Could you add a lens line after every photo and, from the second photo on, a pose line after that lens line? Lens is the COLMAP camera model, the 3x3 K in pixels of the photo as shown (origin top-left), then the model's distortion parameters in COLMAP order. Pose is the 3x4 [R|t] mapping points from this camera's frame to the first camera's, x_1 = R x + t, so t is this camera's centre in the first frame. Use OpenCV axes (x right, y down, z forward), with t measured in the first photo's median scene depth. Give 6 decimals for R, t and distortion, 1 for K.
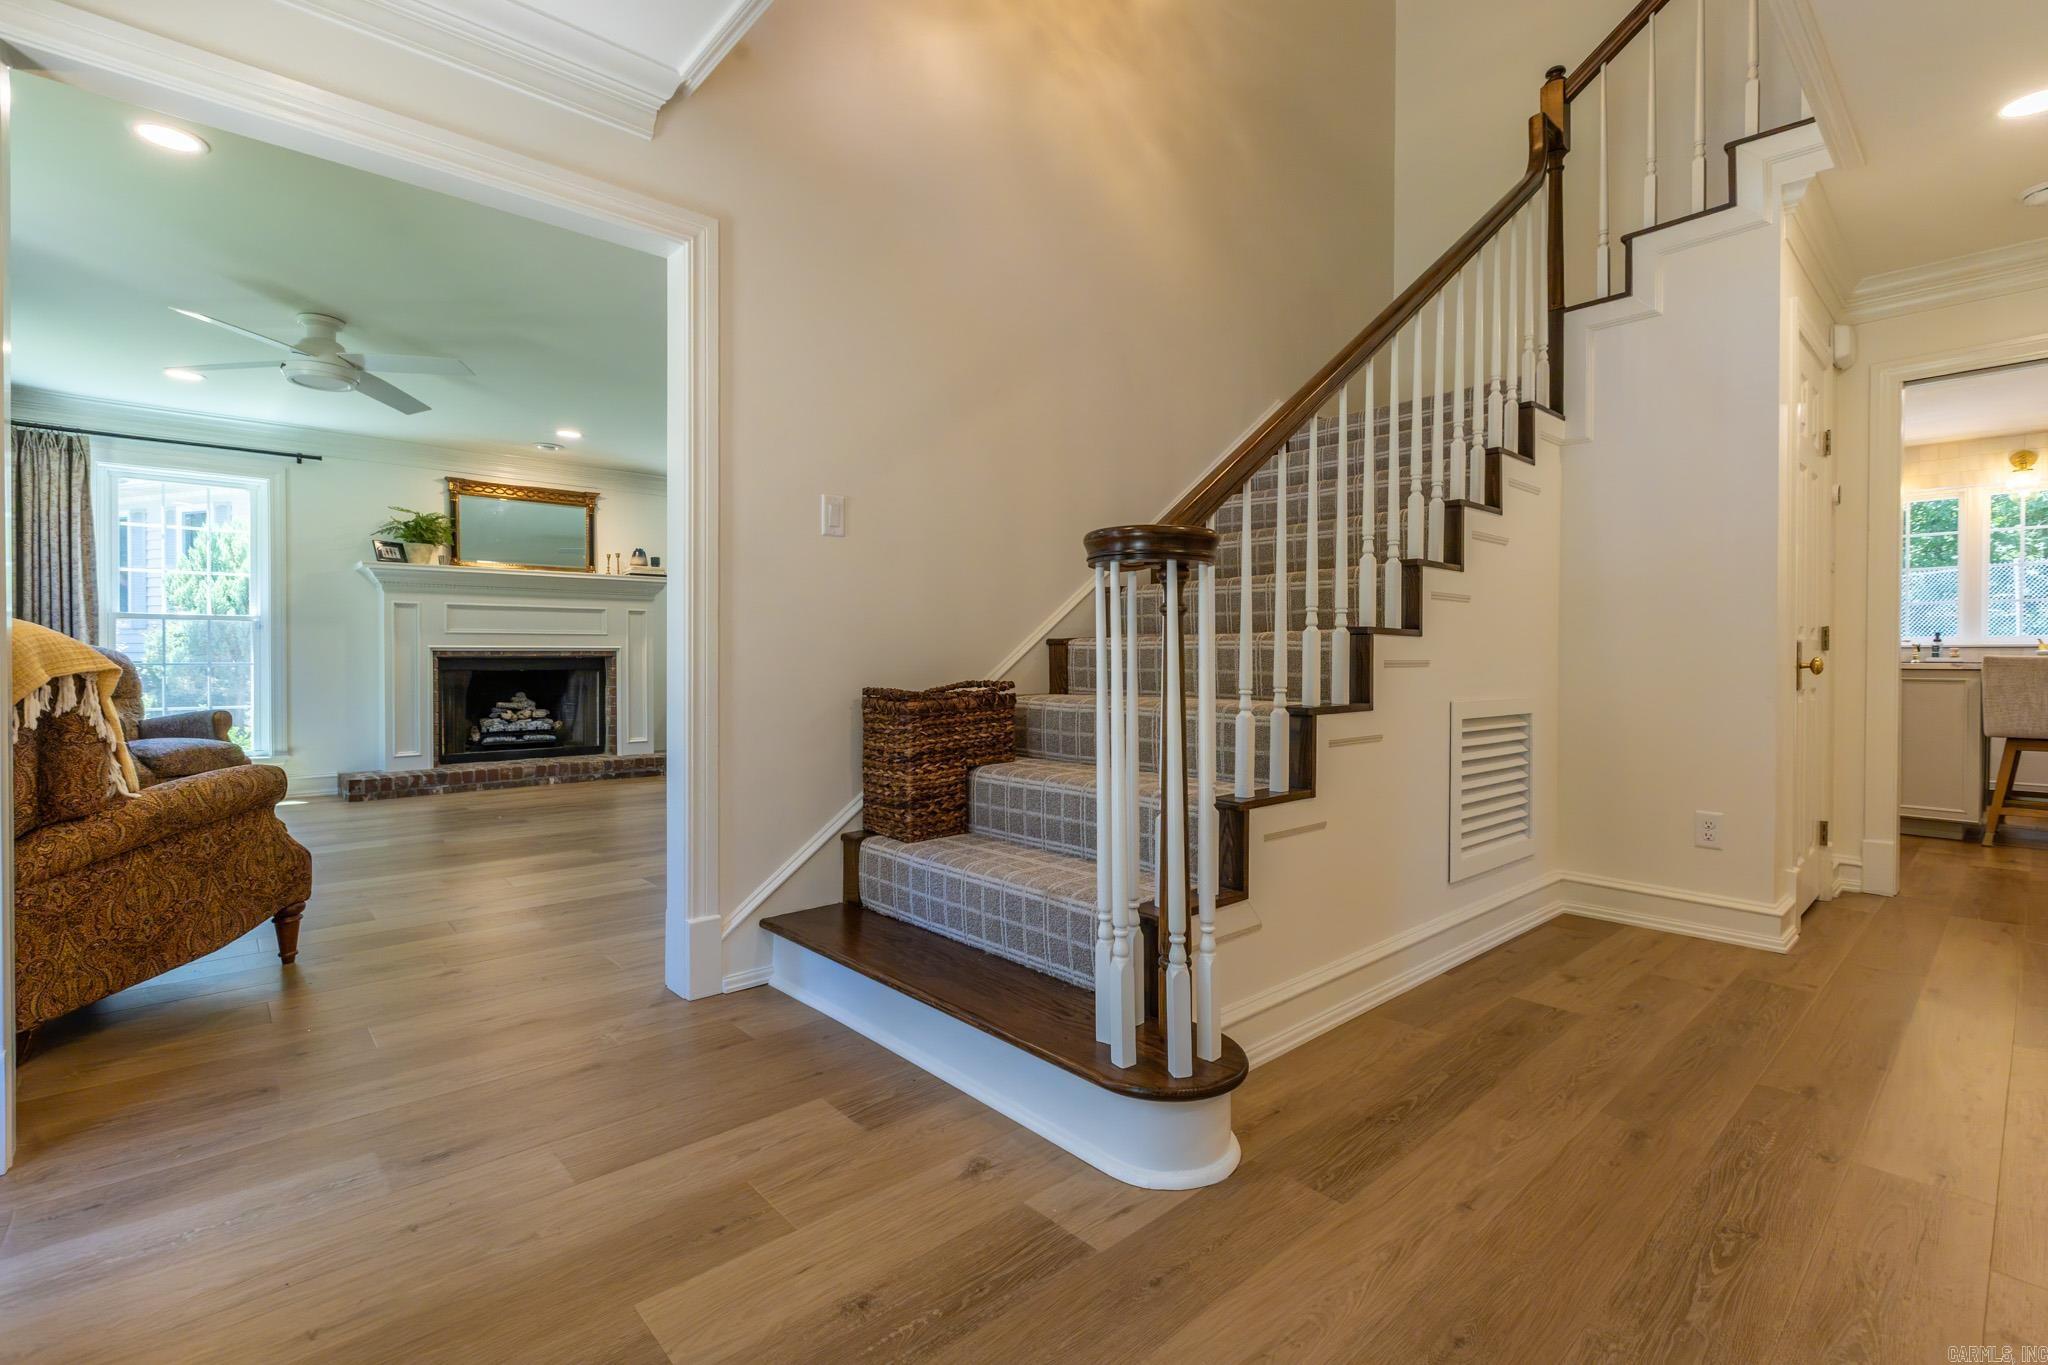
lens RADIAL K [[910.3, 0, 1022.5], [0, 910.3, 671.4], [0, 0, 1]] dist [0.001634, -0.001393]
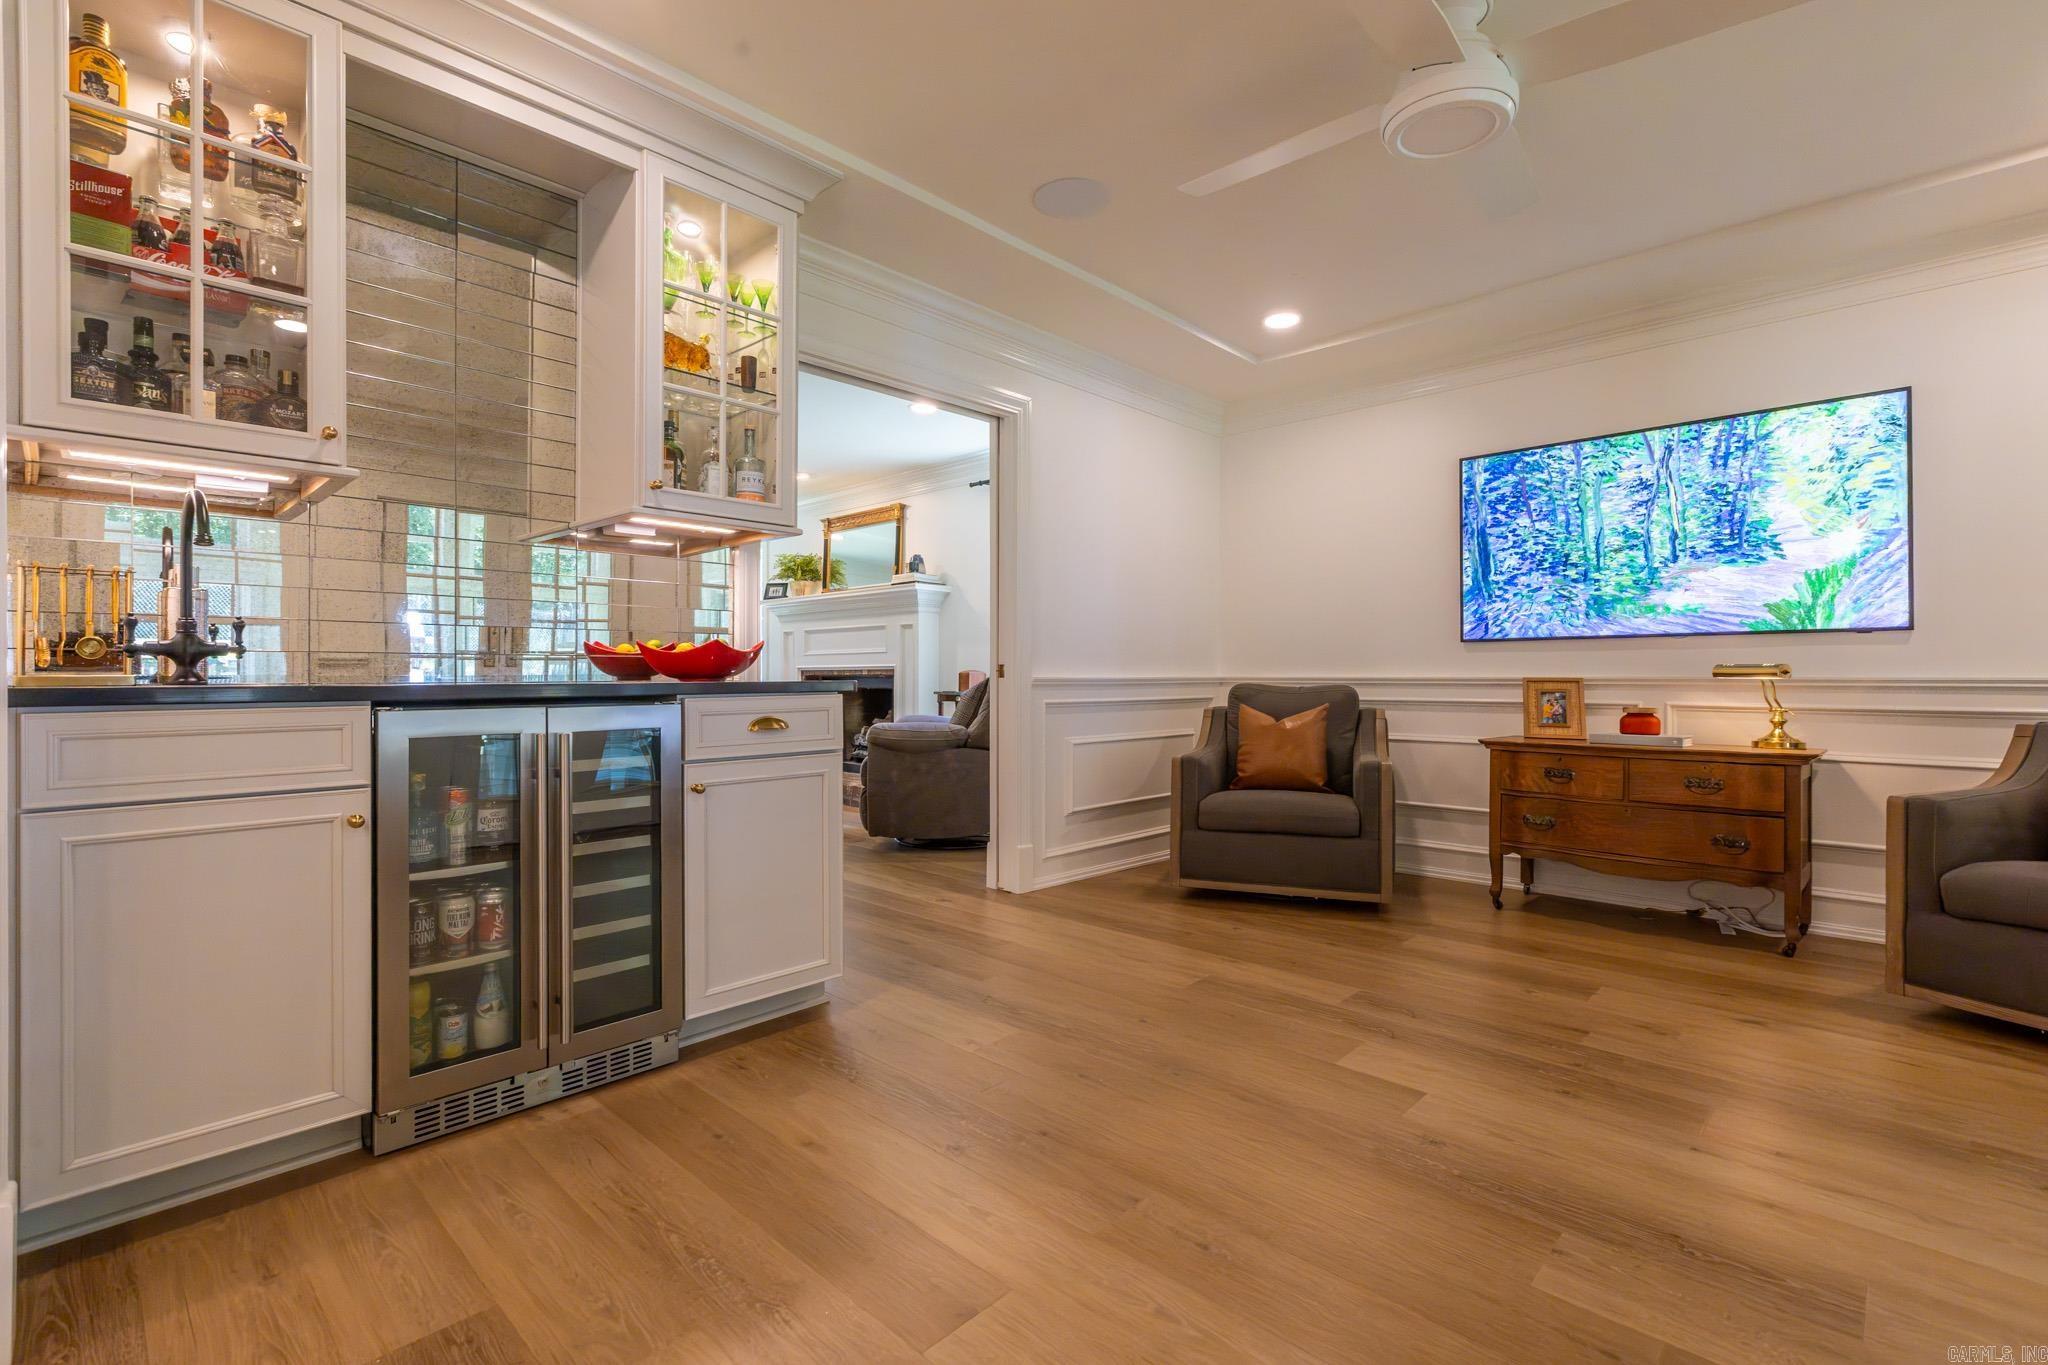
lens RADIAL K [[917.8, 0, 1029.0], [0, 917.8, 679.3], [0, 0, 1]] dist [0.001776, 0.000198]
pose [[0.066737, 0.007122, -0.997745, 0.574246], [-0.014048, 0.999882, 0.006198, -0.022320], [0.997672, 0.013603, 0.066829, 1.229394]]
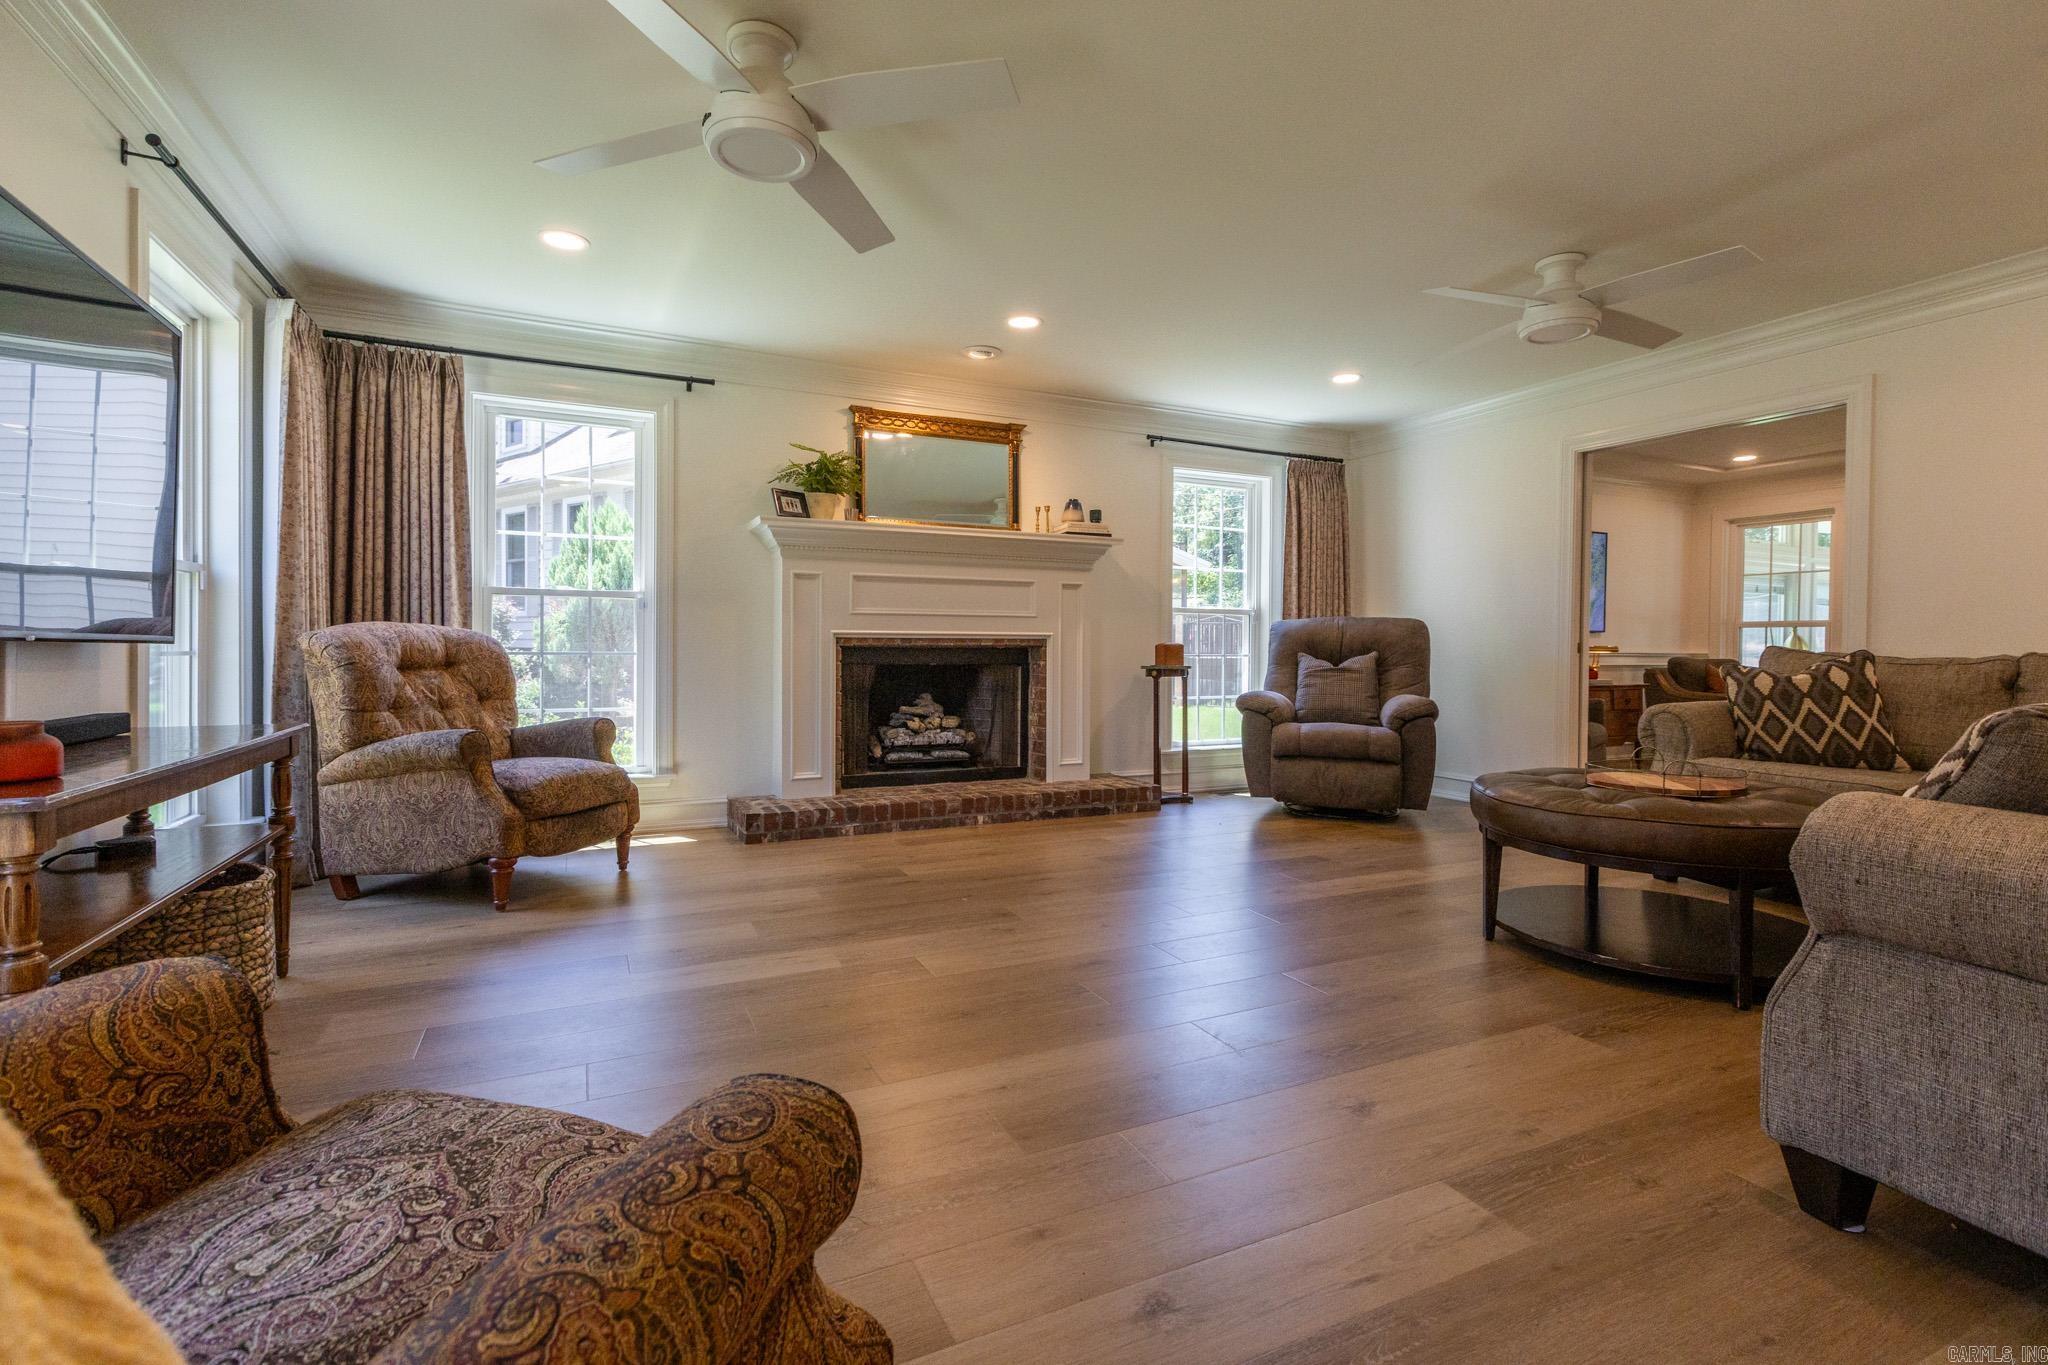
lens RADIAL K [[918.9, 0, 1010.9], [0, 918.9, 665.5], [0, 0, 1]] dist [0.001697, -0.000106]
pose [[0.956886, 0.011231, -0.290248, -0.295917], [-0.010146, 0.999935, 0.005245, -0.005313], [0.290288, -0.002074, 0.956937, 0.326050]]
